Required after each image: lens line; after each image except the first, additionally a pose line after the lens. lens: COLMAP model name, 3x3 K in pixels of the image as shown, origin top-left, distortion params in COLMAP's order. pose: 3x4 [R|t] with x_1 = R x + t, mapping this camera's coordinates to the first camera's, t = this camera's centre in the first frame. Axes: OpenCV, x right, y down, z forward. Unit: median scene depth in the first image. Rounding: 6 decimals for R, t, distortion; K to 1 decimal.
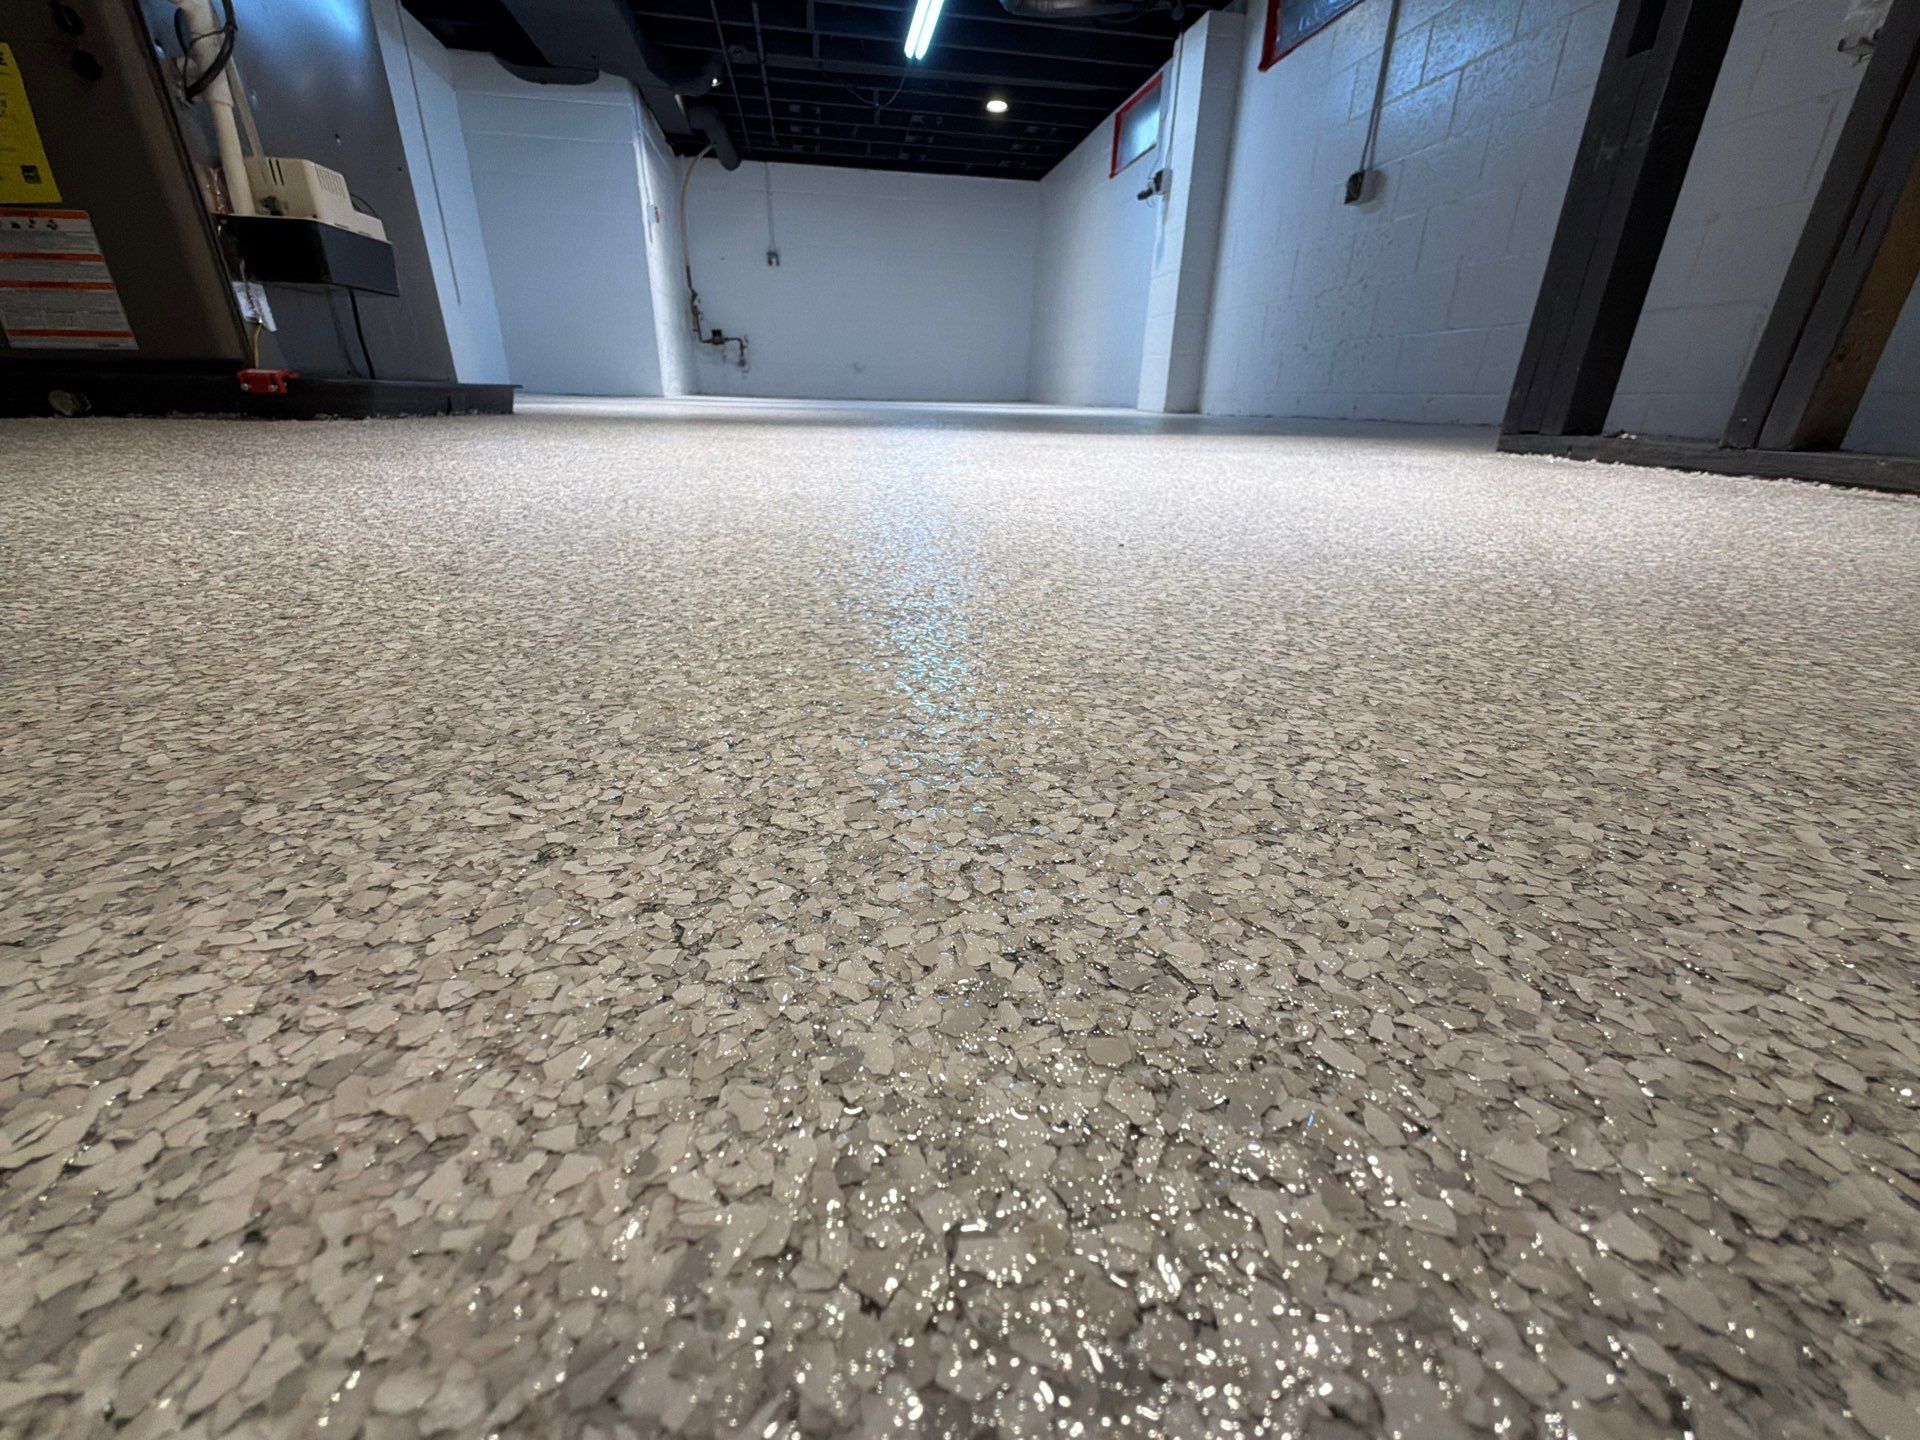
lens RADIAL K [[762.5, 0, 963.7], [0, 762.5, 725.2], [0, 0, 1]] dist [0.002497, -0.000785]
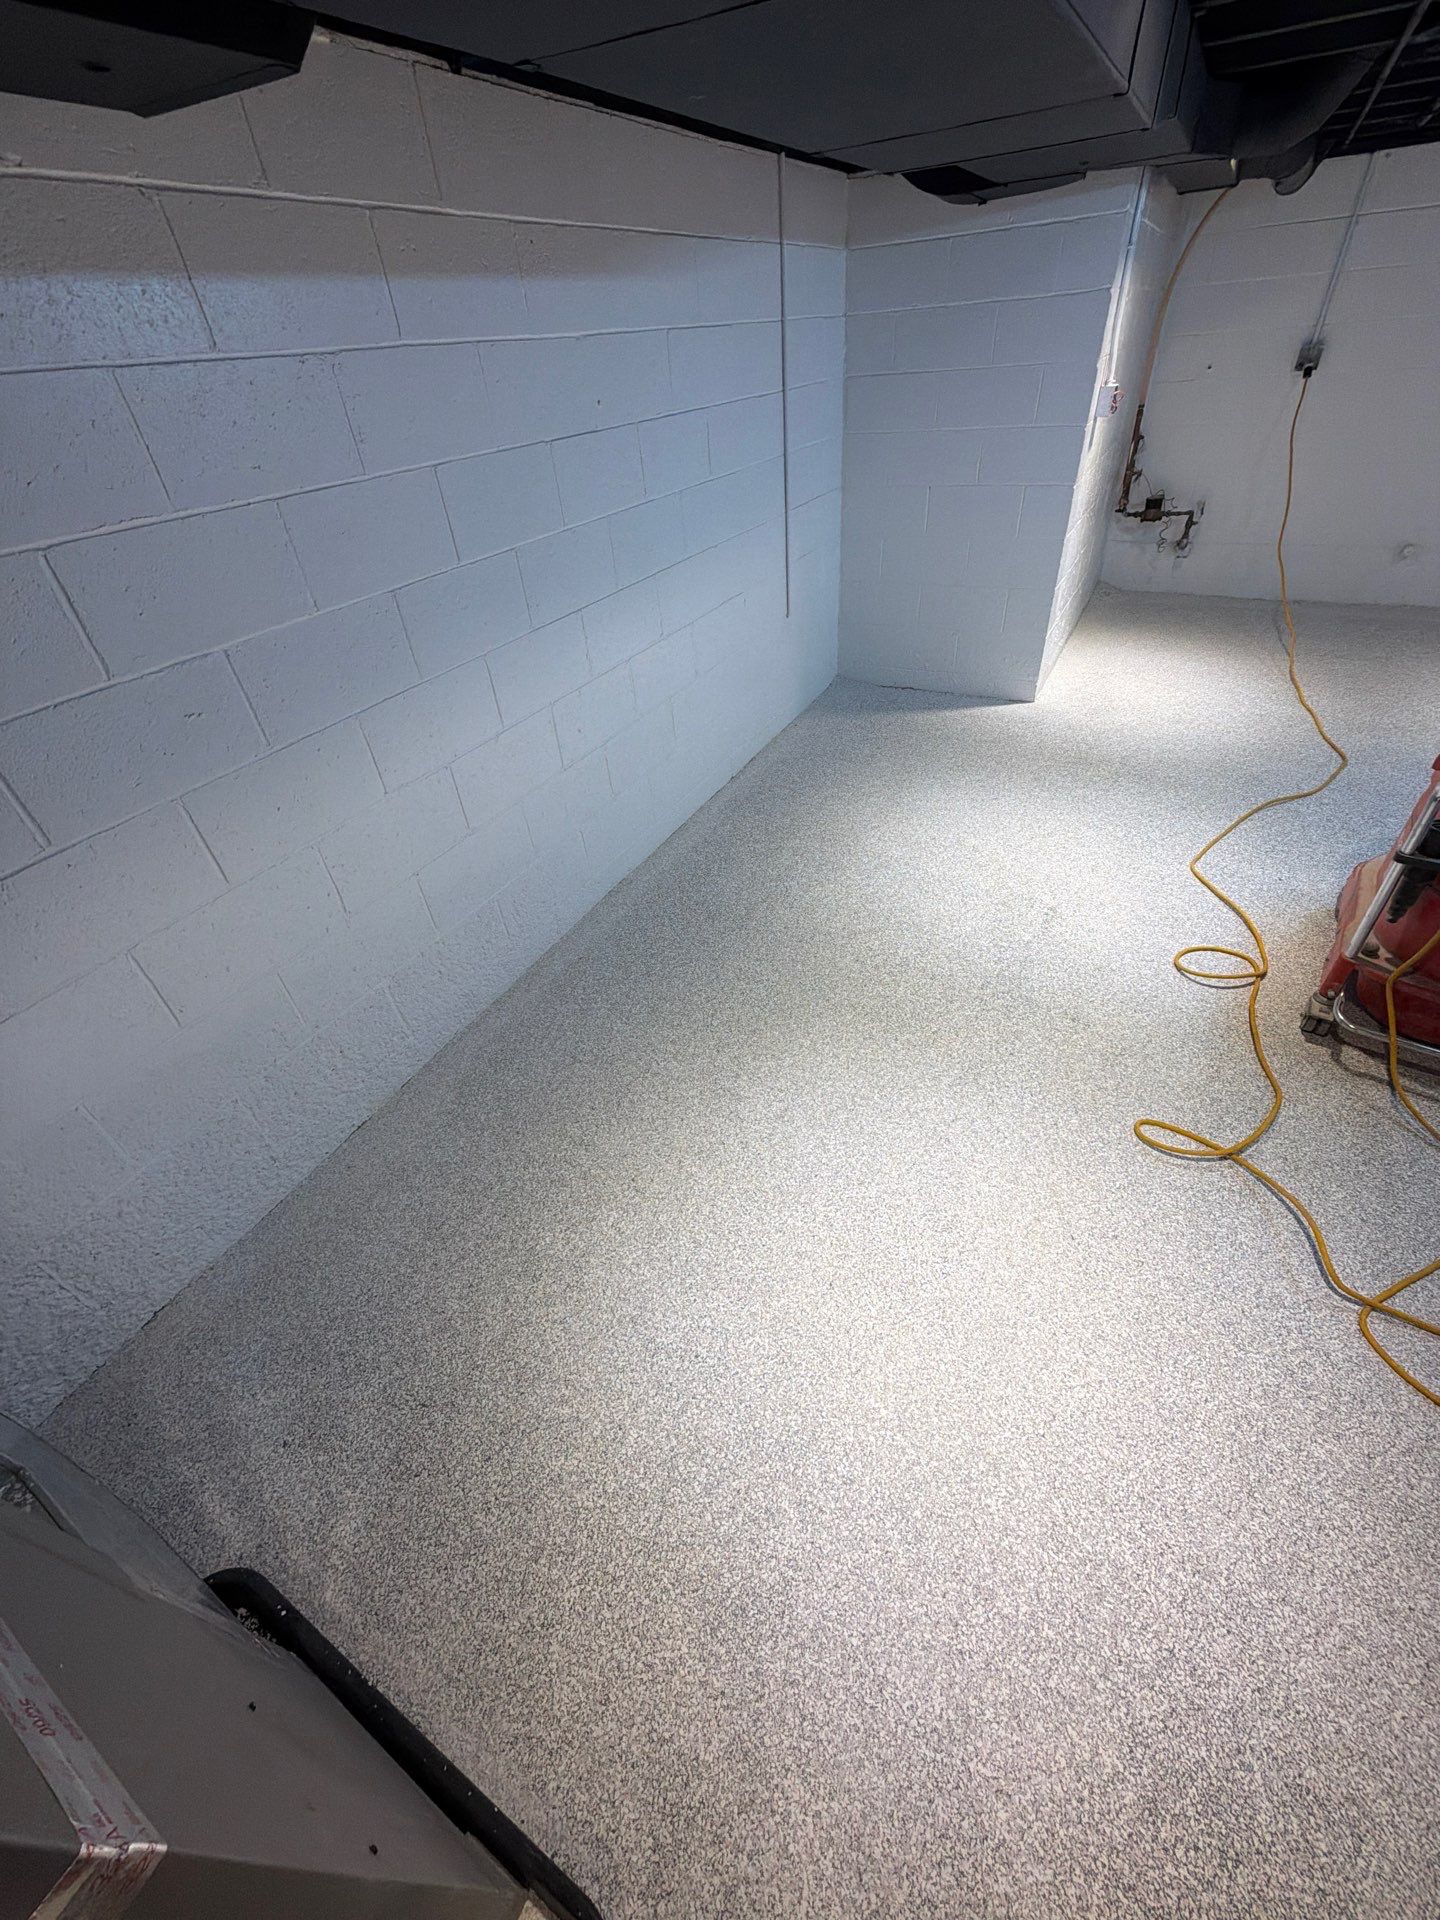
lens RADIAL K [[762.5, 0, 726.1], [0, 762.5, 960.0], [0, 0, 1]] dist [0.002497, -0.000785]
pose [[0.778971, 0.332577, -0.531598, -0.223204], [-0.160174, 0.925172, 0.344095, -0.528380], [0.606258, -0.182892, 0.773952, 0.362306]]
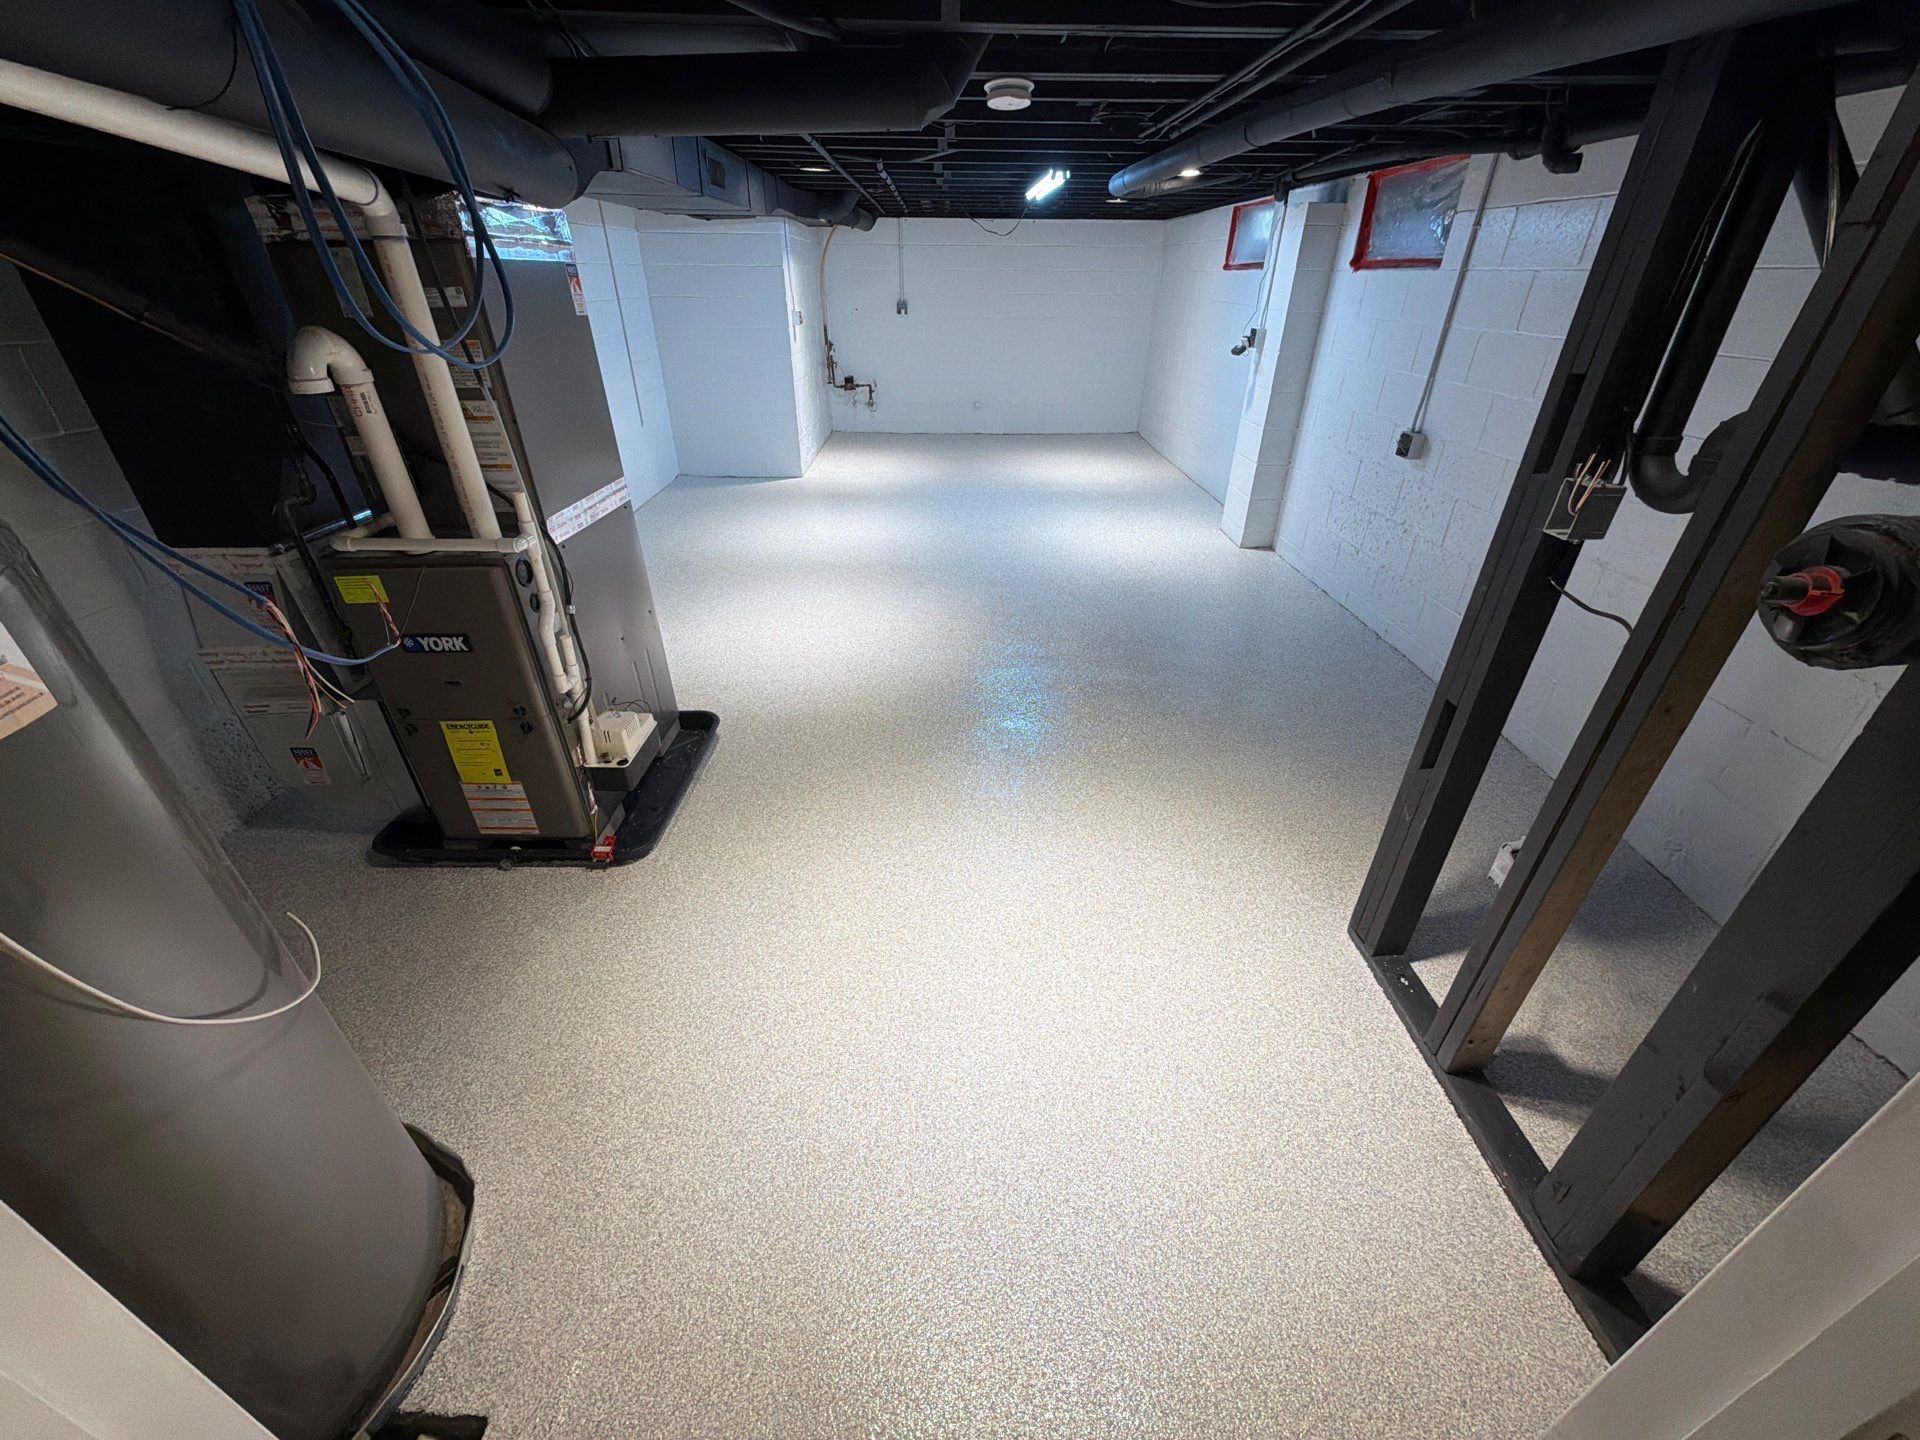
lens RADIAL K [[762.5, 0, 957.9], [0, 762.5, 724.0], [0, 0, 1]] dist [0.002497, -0.000785]
pose [[0.986099, 0.072396, -0.149555, 0.047214], [-0.052534, 0.989759, 0.132733, -0.294212], [0.157633, -0.123032, 0.979804, -0.171172]]
